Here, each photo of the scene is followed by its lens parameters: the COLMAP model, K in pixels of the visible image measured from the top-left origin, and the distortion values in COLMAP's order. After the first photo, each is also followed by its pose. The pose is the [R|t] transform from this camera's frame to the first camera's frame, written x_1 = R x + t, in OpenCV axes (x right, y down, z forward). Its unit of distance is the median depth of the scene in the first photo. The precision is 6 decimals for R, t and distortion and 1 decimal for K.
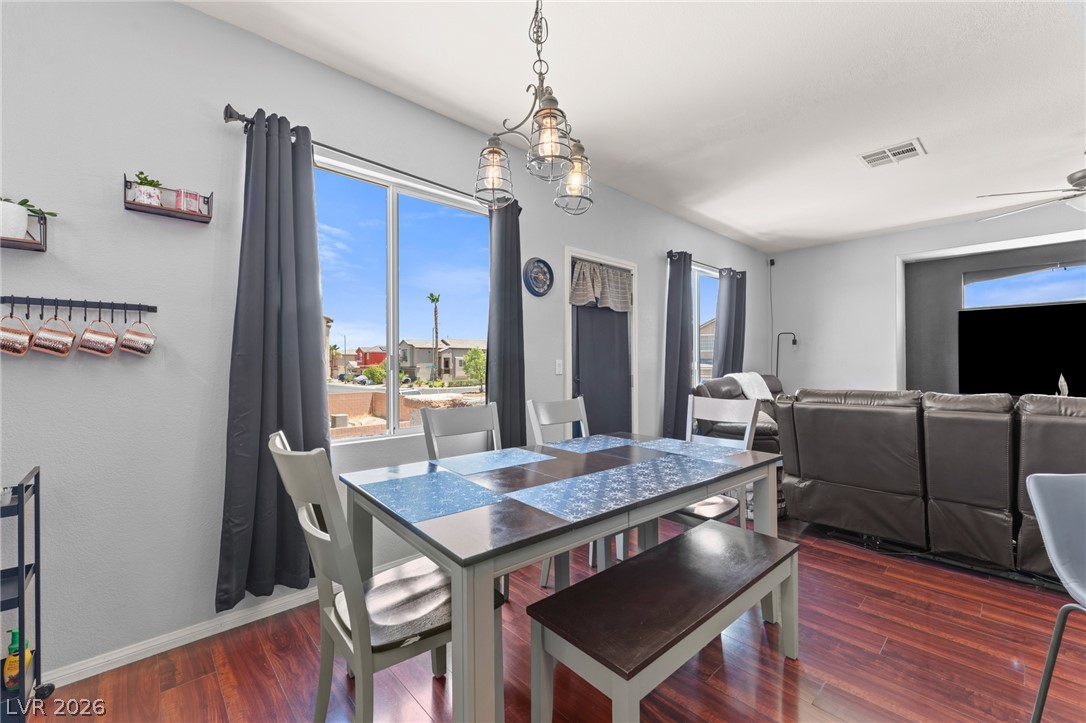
lens RADIAL K [[441.6, 0, 543.0], [0, 441.6, 361.5], [0, 0, 1]] dist [0.000688, -0.000191]
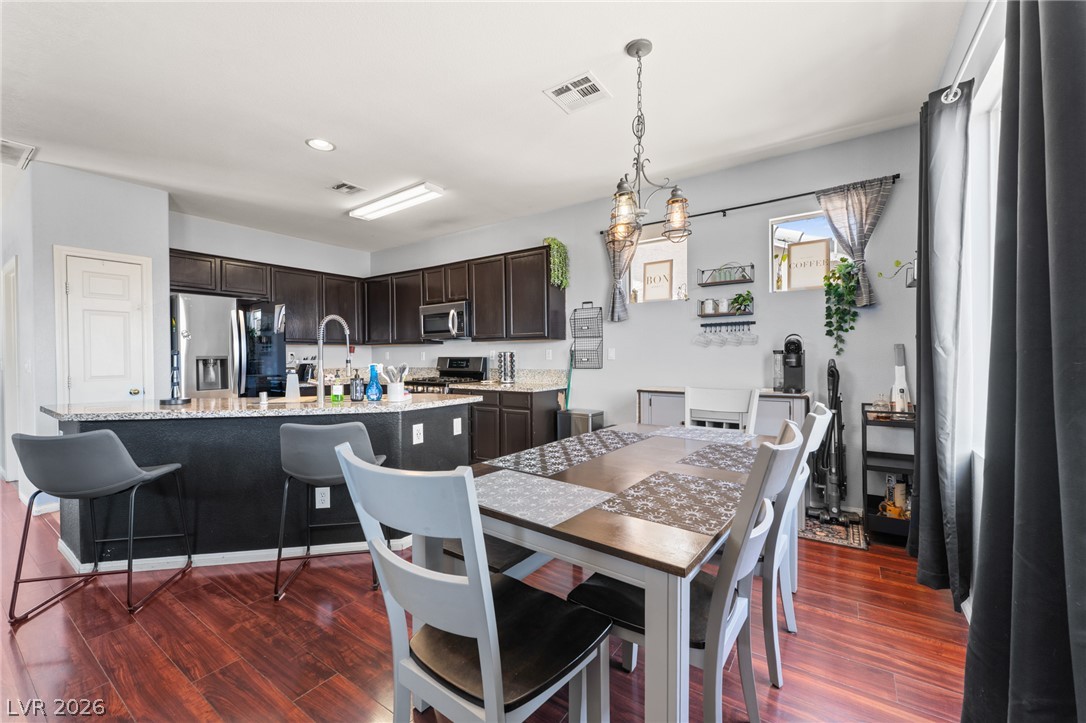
lens RADIAL K [[441.6, 0, 543.0], [0, 441.6, 361.5], [0, 0, 1]] dist [0.000688, -0.000191]
pose [[-0.977064, 0.016200, -0.212331, 0.426012], [0.013958, 0.999830, 0.012056, 0.001765], [0.212490, 0.008816, -0.977124, 1.612518]]
